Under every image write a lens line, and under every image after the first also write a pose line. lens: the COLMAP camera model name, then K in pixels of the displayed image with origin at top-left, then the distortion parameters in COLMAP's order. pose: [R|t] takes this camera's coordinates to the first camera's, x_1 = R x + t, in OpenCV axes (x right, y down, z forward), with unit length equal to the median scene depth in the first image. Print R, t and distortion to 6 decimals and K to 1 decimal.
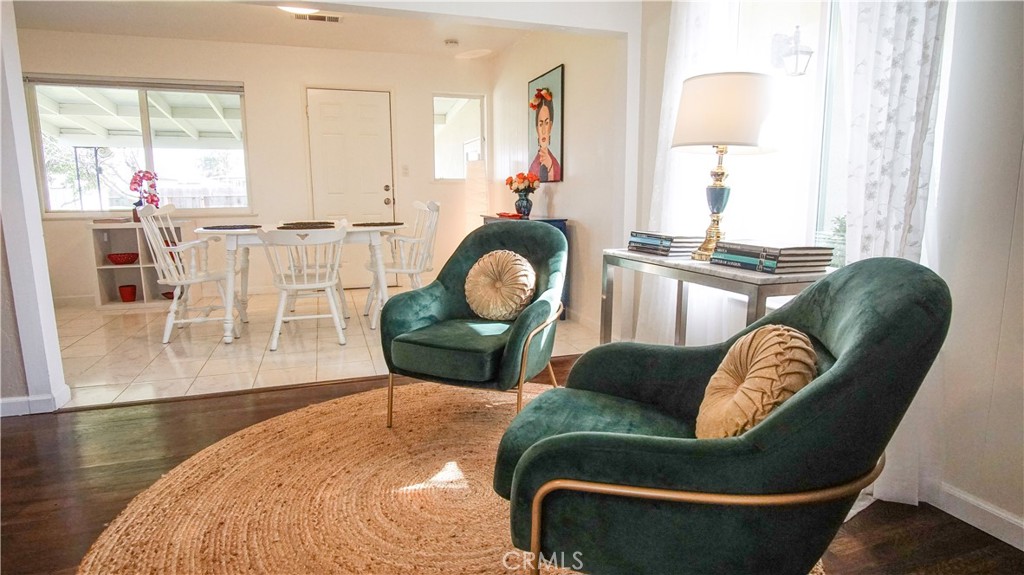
lens RADIAL K [[552.9, 0, 513.3], [0, 552.9, 289.0], [0, 0, 1]] dist [-0.029914, 0.004747]
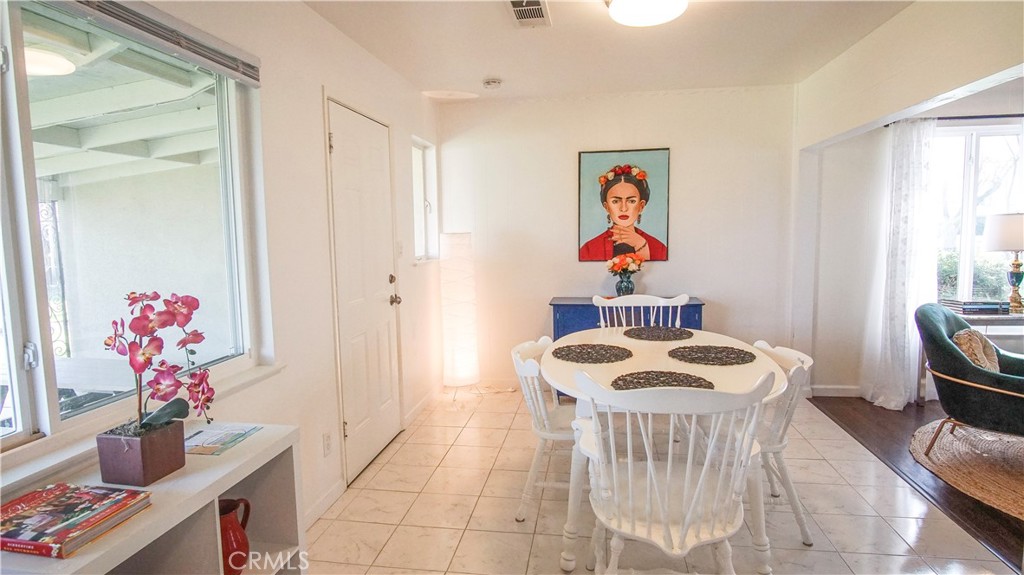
lens RADIAL K [[552.9, 0, 506.3], [0, 552.9, 280.9], [0, 0, 1]] dist [-0.029914, 0.004747]
pose [[0.465338, -0.087928, 0.880755, -1.719354], [0.166282, 0.986021, 0.010583, -0.396740], [-0.869374, 0.141529, 0.473455, 1.422897]]
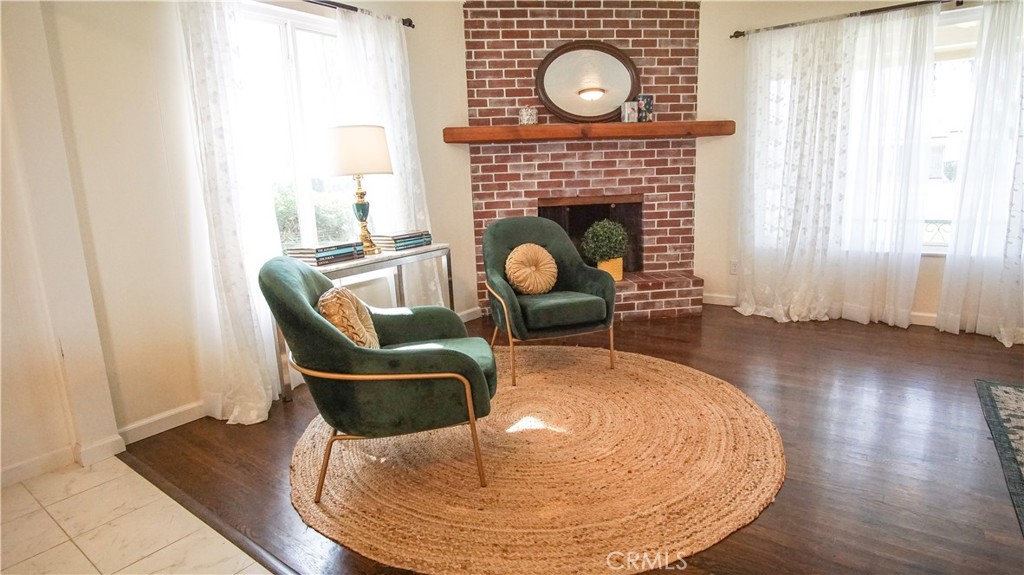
lens RADIAL K [[552.9, 0, 508.7], [0, 552.9, 285.8], [0, 0, 1]] dist [-0.029914, 0.004747]
pose [[-0.567088, -0.139078, 0.811830, -0.901567], [0.178919, 0.941305, 0.286240, -0.284415], [-0.803989, 0.307575, -0.508919, 1.307180]]
